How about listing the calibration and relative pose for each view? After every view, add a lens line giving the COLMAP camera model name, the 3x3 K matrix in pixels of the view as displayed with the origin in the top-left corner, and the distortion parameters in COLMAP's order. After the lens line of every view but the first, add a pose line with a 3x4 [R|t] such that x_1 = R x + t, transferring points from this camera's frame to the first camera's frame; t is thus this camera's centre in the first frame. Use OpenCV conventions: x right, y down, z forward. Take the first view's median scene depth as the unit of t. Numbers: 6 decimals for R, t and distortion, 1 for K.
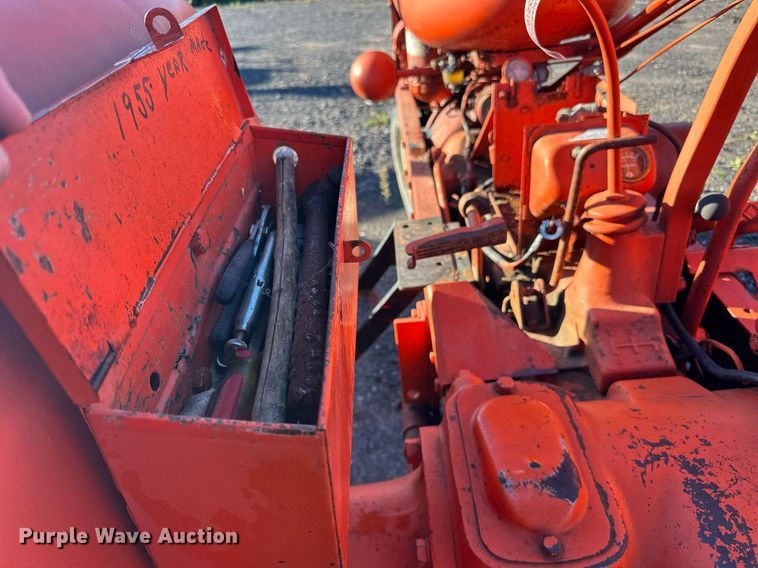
lens RADIAL K [[549.2, 0, 377.3], [0, 549.2, 284.1], [0, 0, 1]] dist [0.042865, -0.077787]
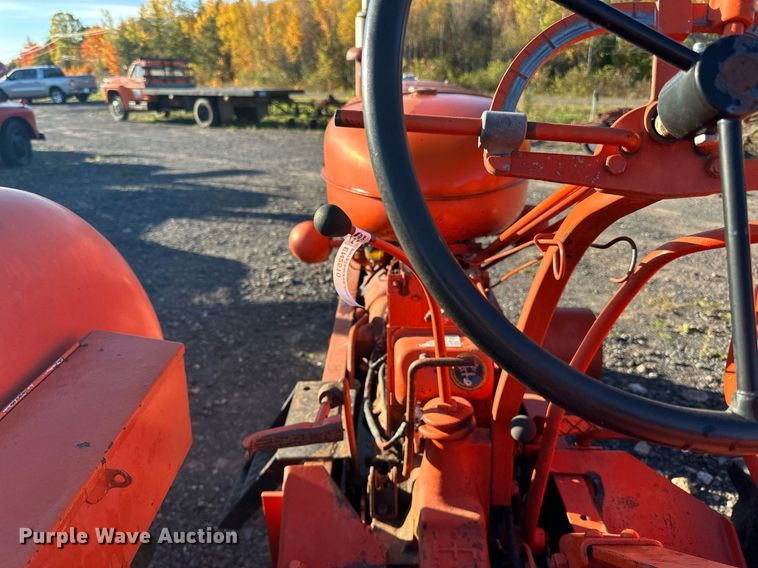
lens RADIAL K [[545.0, 0, 377.0], [0, 545.0, 287.1], [0, 0, 1]] dist [0.071019, -0.122766]
pose [[0.995851, 0.090992, 0.001361, 0.212907], [-0.088927, 0.976209, -0.197759, -0.127554], [-0.019323, 0.196818, 0.980250, -0.104384]]
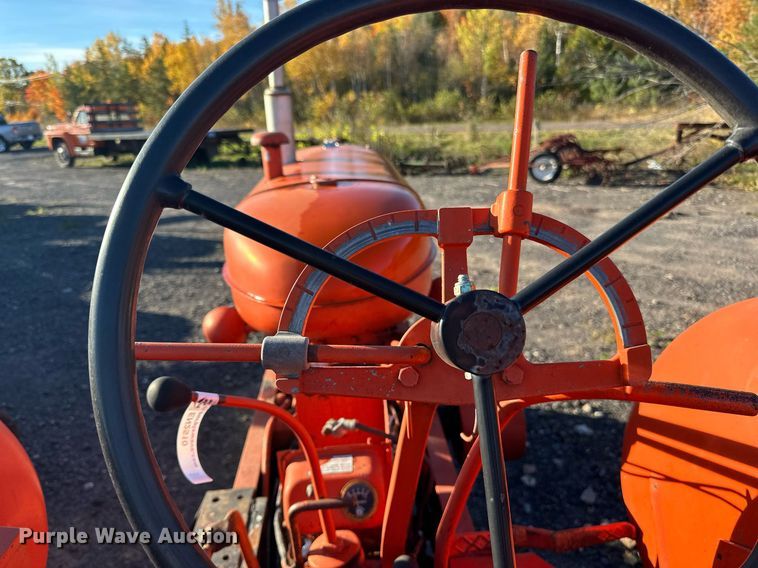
lens RADIAL K [[549.2, 0, 377.3], [0, 549.2, 284.1], [0, 0, 1]] dist [0.042865, -0.077787]
pose [[0.997820, 0.027782, 0.059857, 0.349908], [-0.011795, 0.967539, -0.252447, -0.299345], [-0.064927, 0.251190, 0.965758, -0.125506]]
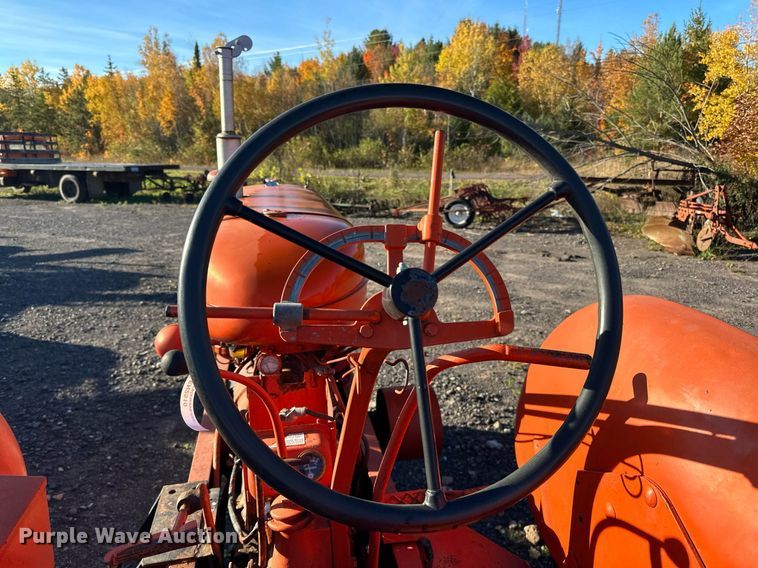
lens RADIAL K [[543.8, 0, 379.2], [0, 543.8, 278.1], [0, 0, 1]] dist [0.050164, -0.077542]
pose [[0.978663, 0.048344, 0.199703, 0.280153], [0.021017, 0.943276, -0.331343, -0.173900], [-0.204393, 0.328470, 0.922134, -0.335870]]
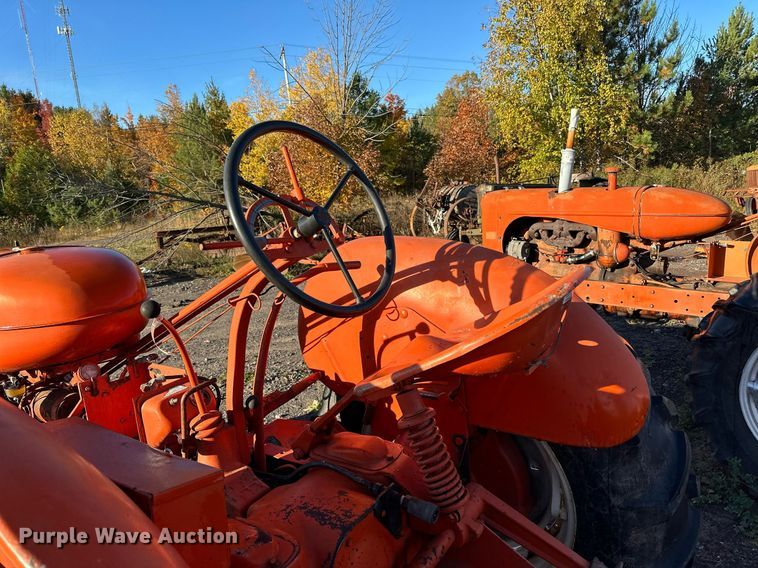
lens RADIAL K [[541.8, 0, 393.6], [0, 541.8, 280.1], [0, 0, 1]] dist [0.027110, -0.035213]
pose [[0.558794, -0.102113, 0.822996, -0.521822], [0.481220, 0.848153, -0.221503, 0.127313], [-0.675408, 0.519816, 0.523082, -0.475722]]
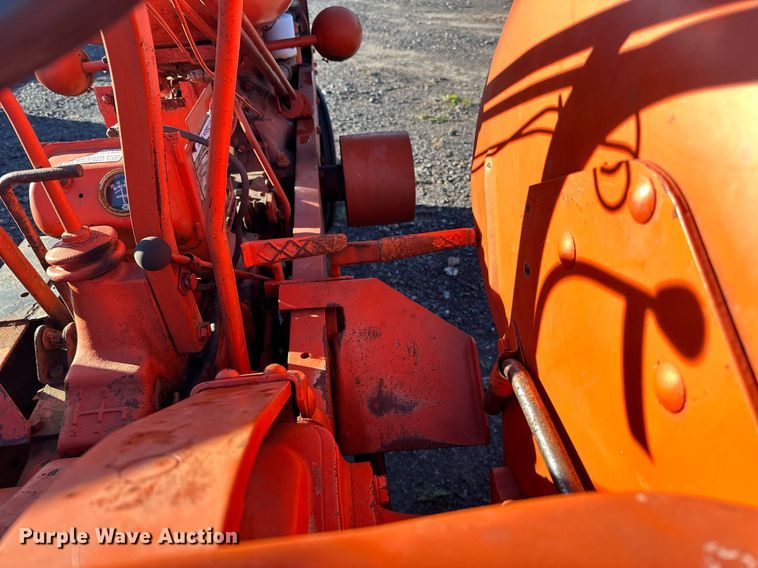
lens RADIAL K [[543.8, 0, 379.2], [0, 543.8, 278.1], [0, 0, 1]] dist [0.050164, -0.077542]
pose [[0.994099, -0.002929, 0.108439, 0.634950], [0.000559, 0.999760, 0.021886, -0.090003], [-0.108477, -0.021696, 0.993862, 0.094222]]
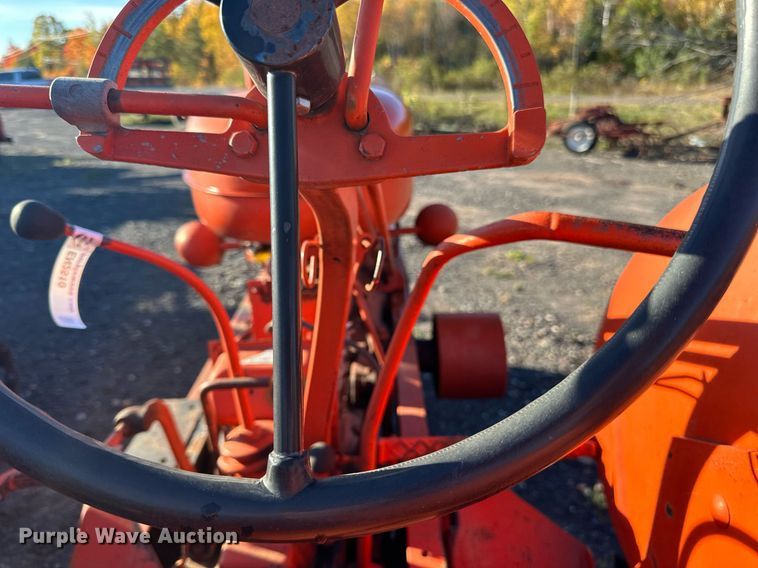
lens RADIAL K [[558.1, 0, 379.0], [0, 558.1, 284.0], [0, 0, 1]] dist [-0.001427, -0.032192]
pose [[0.996912, 0.077087, 0.014994, 0.495482], [-0.072310, 0.975531, -0.207632, -0.179558], [-0.030633, 0.205907, 0.978092, -0.015292]]
